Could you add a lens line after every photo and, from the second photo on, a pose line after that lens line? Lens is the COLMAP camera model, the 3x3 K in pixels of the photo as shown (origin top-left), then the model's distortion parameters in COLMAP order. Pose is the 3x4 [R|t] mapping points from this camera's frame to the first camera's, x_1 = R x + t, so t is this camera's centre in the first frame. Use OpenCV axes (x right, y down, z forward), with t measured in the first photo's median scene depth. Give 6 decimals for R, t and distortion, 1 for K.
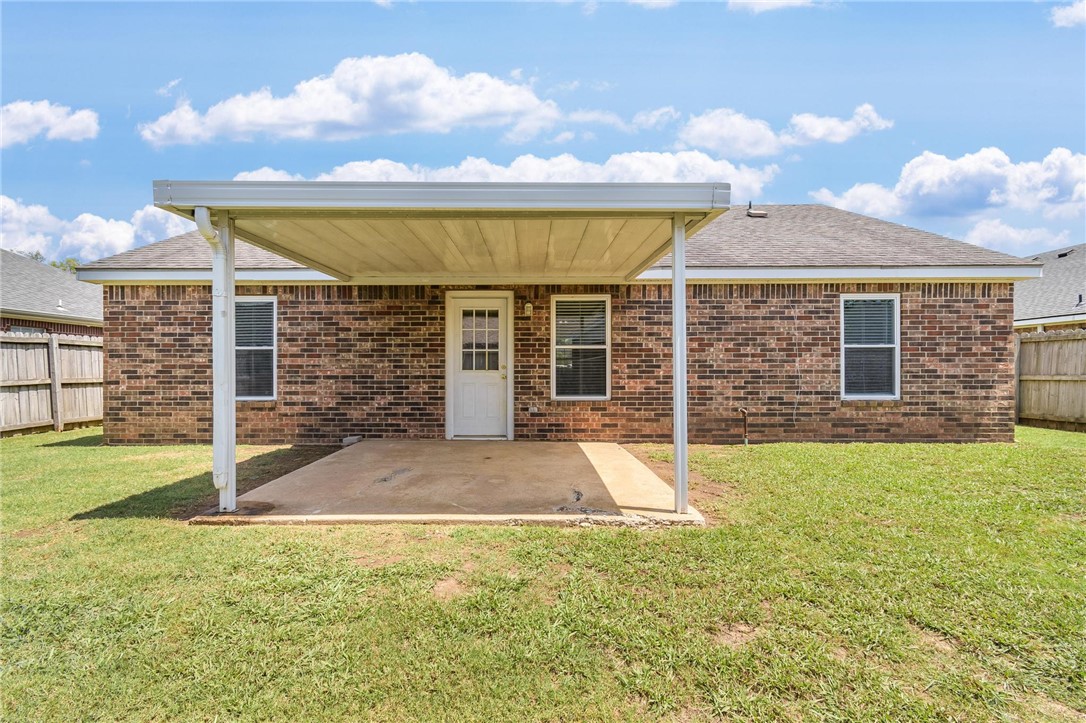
lens RADIAL K [[485.0, 0, 539.6], [0, 485.0, 365.8], [0, 0, 1]] dist [0.005079, 0.000226]
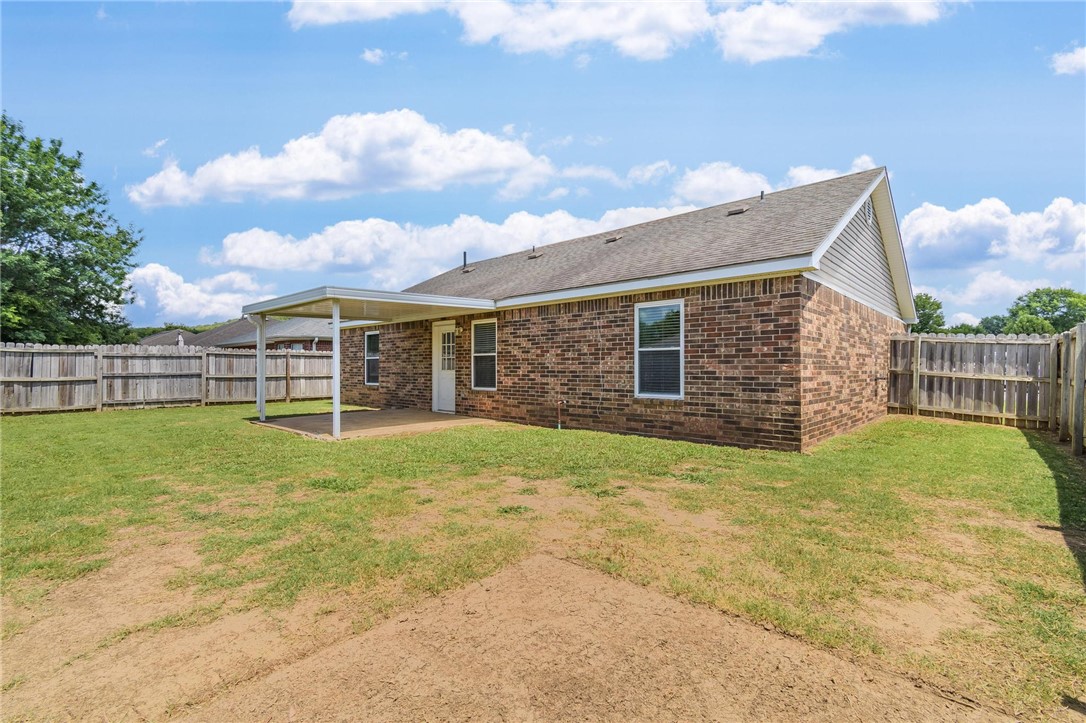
lens RADIAL K [[485.0, 0, 541.1], [0, 485.0, 363.0], [0, 0, 1]] dist [0.005079, 0.000226]
pose [[0.737865, -0.005319, -0.674927, 1.223432], [0.003542, 0.999986, -0.004009, -0.006470], [0.674939, 0.000568, 0.737873, 0.022582]]
